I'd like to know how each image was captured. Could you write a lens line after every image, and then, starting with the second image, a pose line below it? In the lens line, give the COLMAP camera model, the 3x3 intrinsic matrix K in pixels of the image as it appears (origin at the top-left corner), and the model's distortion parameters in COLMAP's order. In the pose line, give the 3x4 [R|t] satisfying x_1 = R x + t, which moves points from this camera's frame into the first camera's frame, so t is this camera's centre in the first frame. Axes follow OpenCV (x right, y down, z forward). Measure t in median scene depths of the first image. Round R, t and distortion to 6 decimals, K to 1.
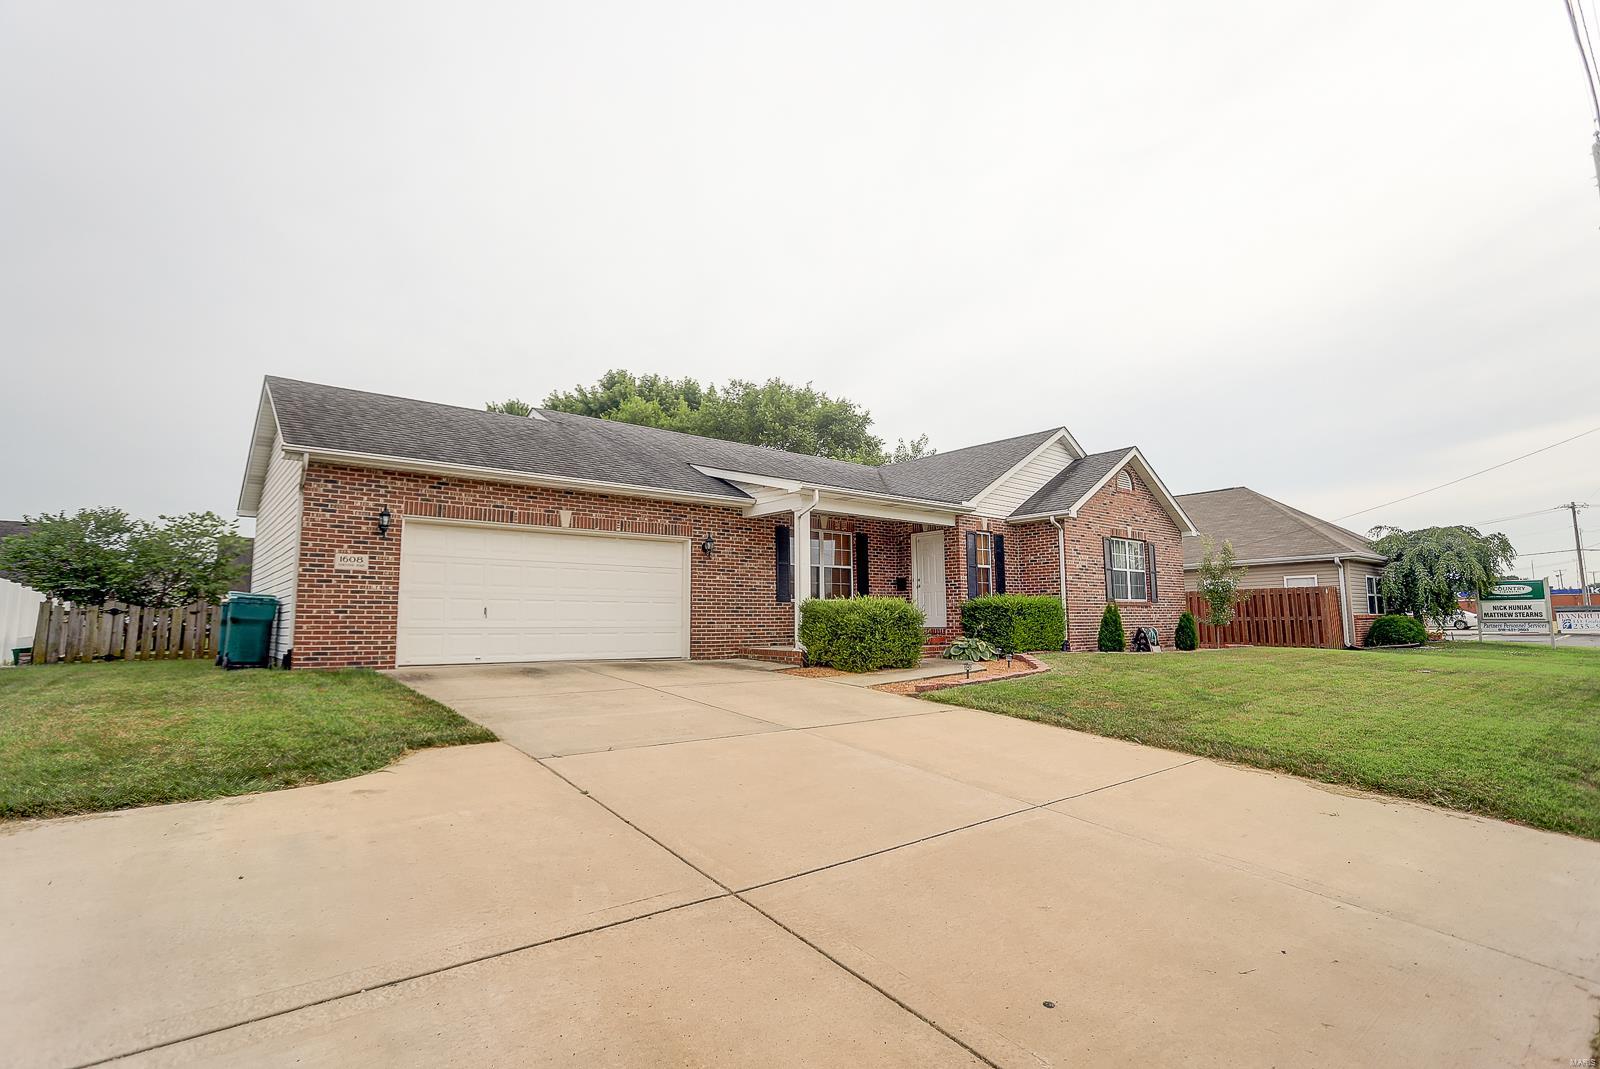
lens RADIAL K [[769.0, 0, 800.5], [0, 769.0, 519.4], [0, 0, 1]] dist [-0.069903, 0.027820]
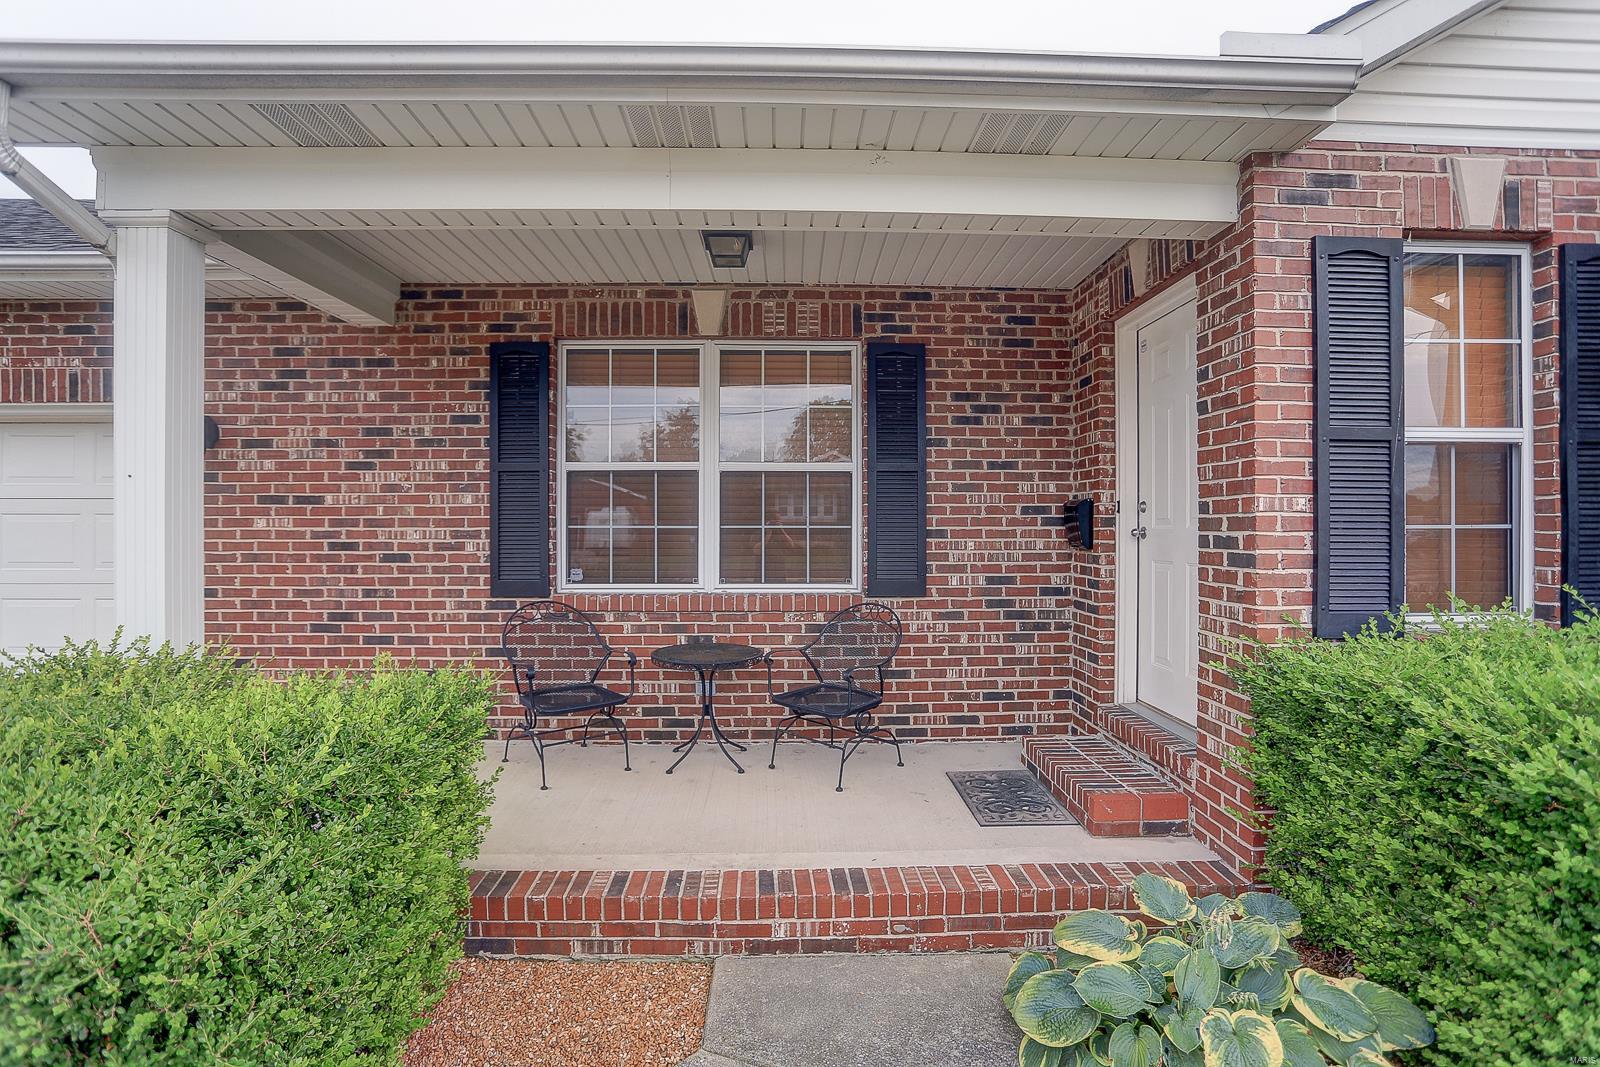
lens RADIAL K [[769.0, 0, 800.5], [0, 769.0, 518.4], [0, 0, 1]] dist [-0.069903, 0.027820]
pose [[0.789179, 0.004772, -0.614145, 0.249794], [0.079029, 0.990868, 0.109251, 0.055227], [0.609057, -0.134754, 0.781595, 0.862585]]
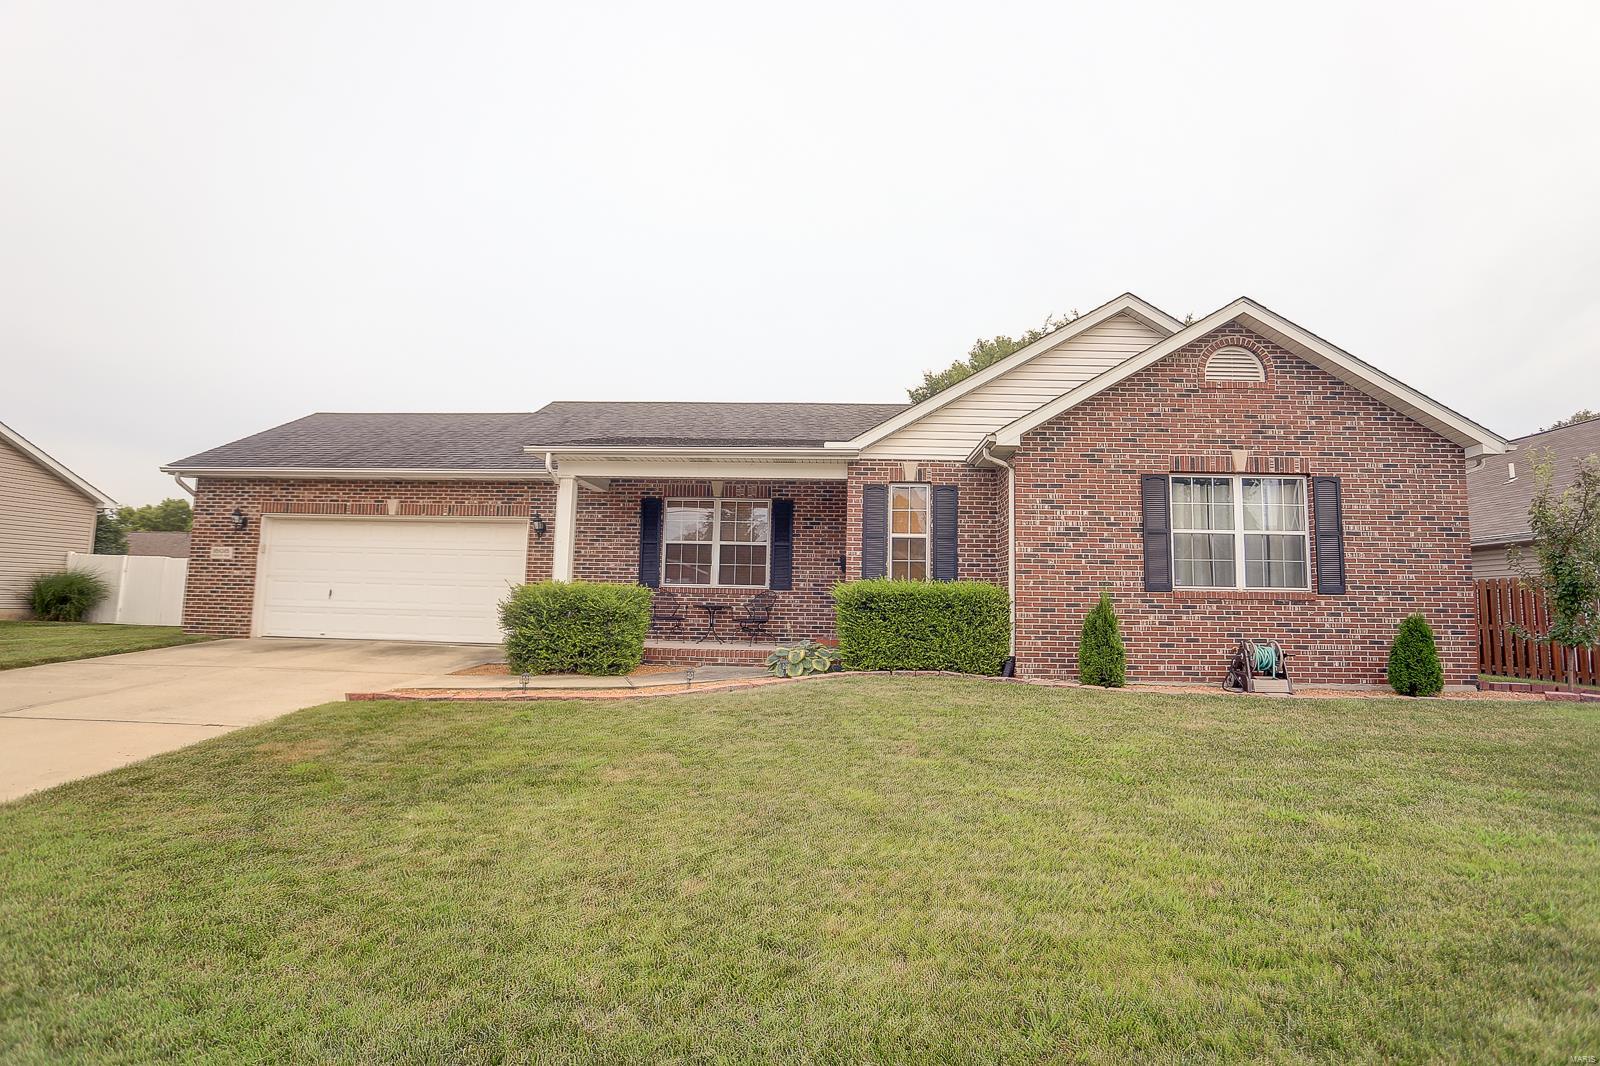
lens RADIAL K [[769.0, 0, 800.5], [0, 769.0, 517.9], [0, 0, 1]] dist [-0.069903, 0.027820]
pose [[0.738242, -0.054200, -0.672355, 0.687720], [0.066036, 0.997786, -0.007927, 0.050326], [0.671296, -0.038548, 0.740187, 0.506062]]
